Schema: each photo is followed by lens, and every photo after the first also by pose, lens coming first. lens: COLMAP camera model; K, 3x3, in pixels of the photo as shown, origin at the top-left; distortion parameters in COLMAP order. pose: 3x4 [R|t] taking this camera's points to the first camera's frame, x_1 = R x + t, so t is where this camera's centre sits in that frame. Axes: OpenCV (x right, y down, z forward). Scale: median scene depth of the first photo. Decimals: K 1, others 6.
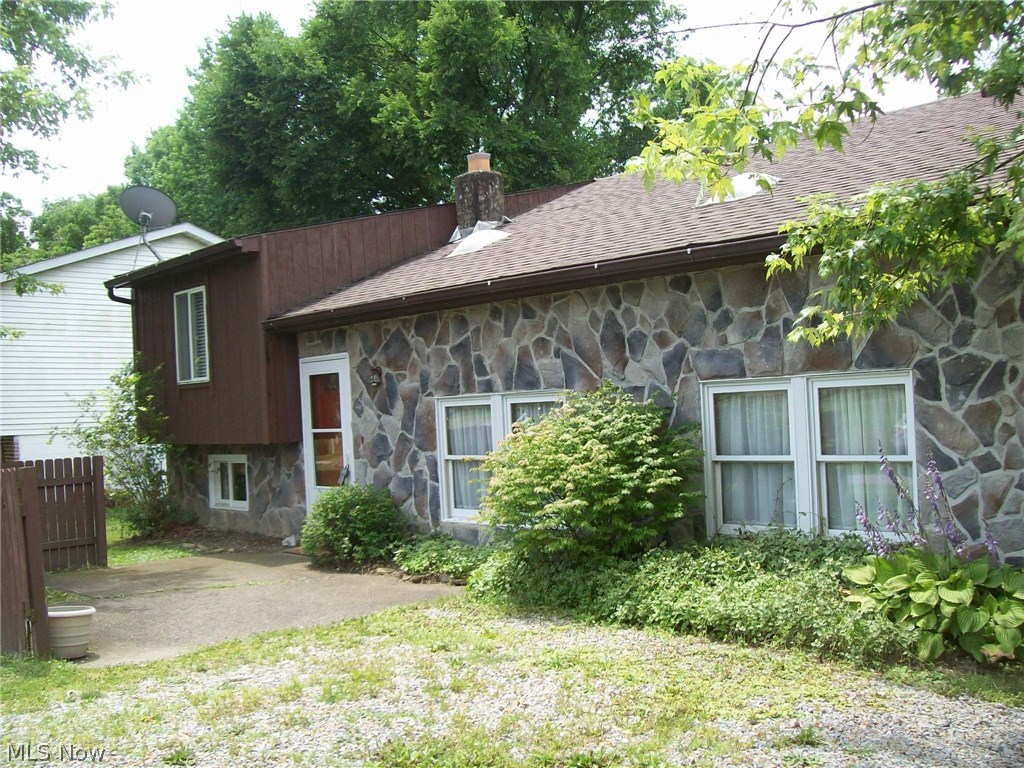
lens RADIAL K [[1055.6, 0, 511.6], [0, 1055.6, 388.0], [0, 0, 1]] dist [-0.006816, 0.000000]
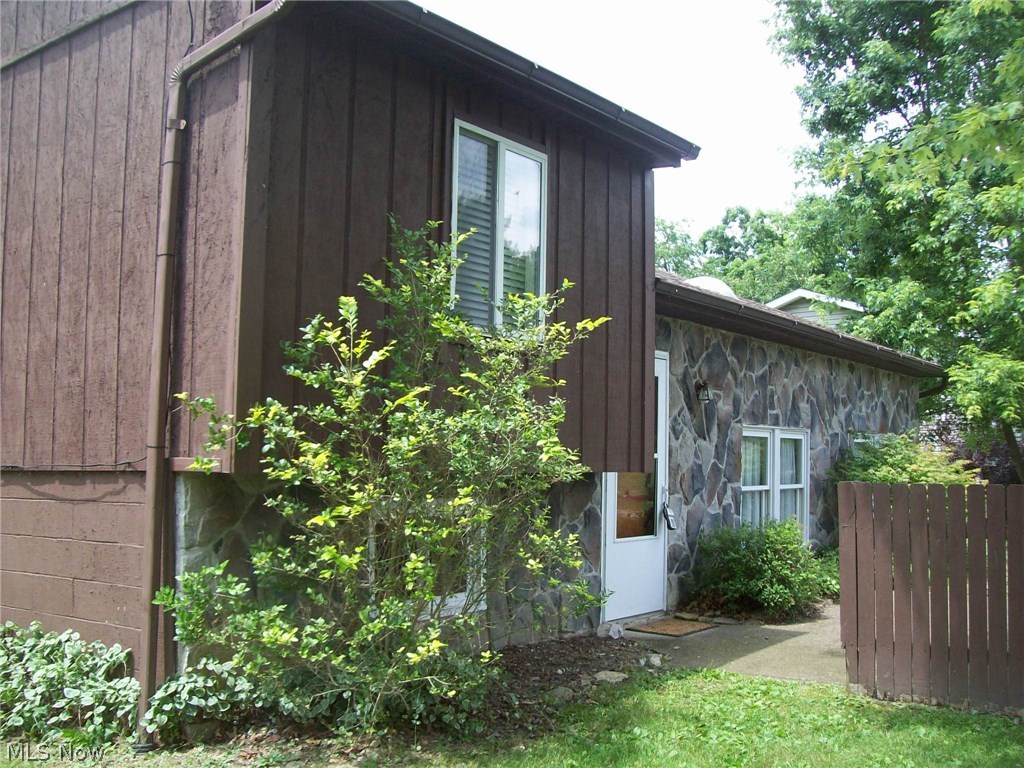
lens RADIAL K [[1055.6, 0, 512.6], [0, 1055.6, 382.3], [0, 0, 1]] dist [-0.006816, 0.000000]
pose [[-0.190581, 0.116888, 0.974688, -1.085855], [-0.015070, 0.992420, -0.121961, 0.101115], [-0.981556, -0.037932, -0.187375, 1.562373]]
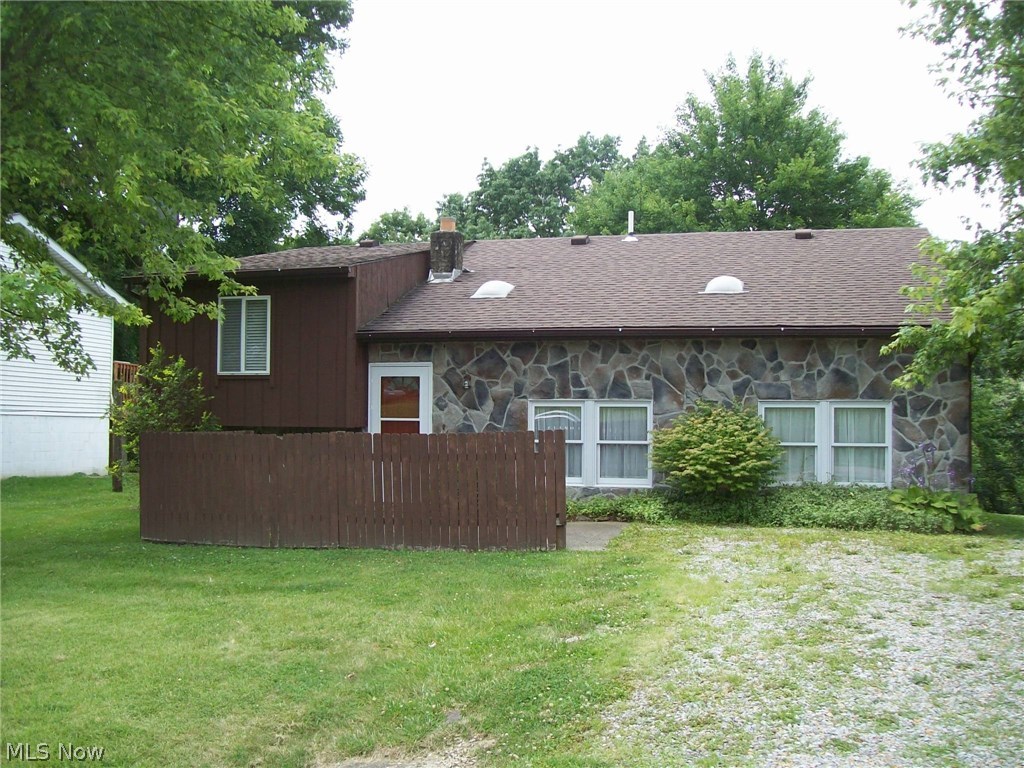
lens RADIAL K [[1055.6, 0, 511.7], [0, 1055.6, 383.0], [0, 0, 1]] dist [-0.006816, 0.000000]
pose [[0.850554, 0.068164, 0.521452, -0.963215], [-0.055365, 0.997660, -0.040106, 0.051537], [-0.522966, 0.005243, 0.852337, -0.255765]]
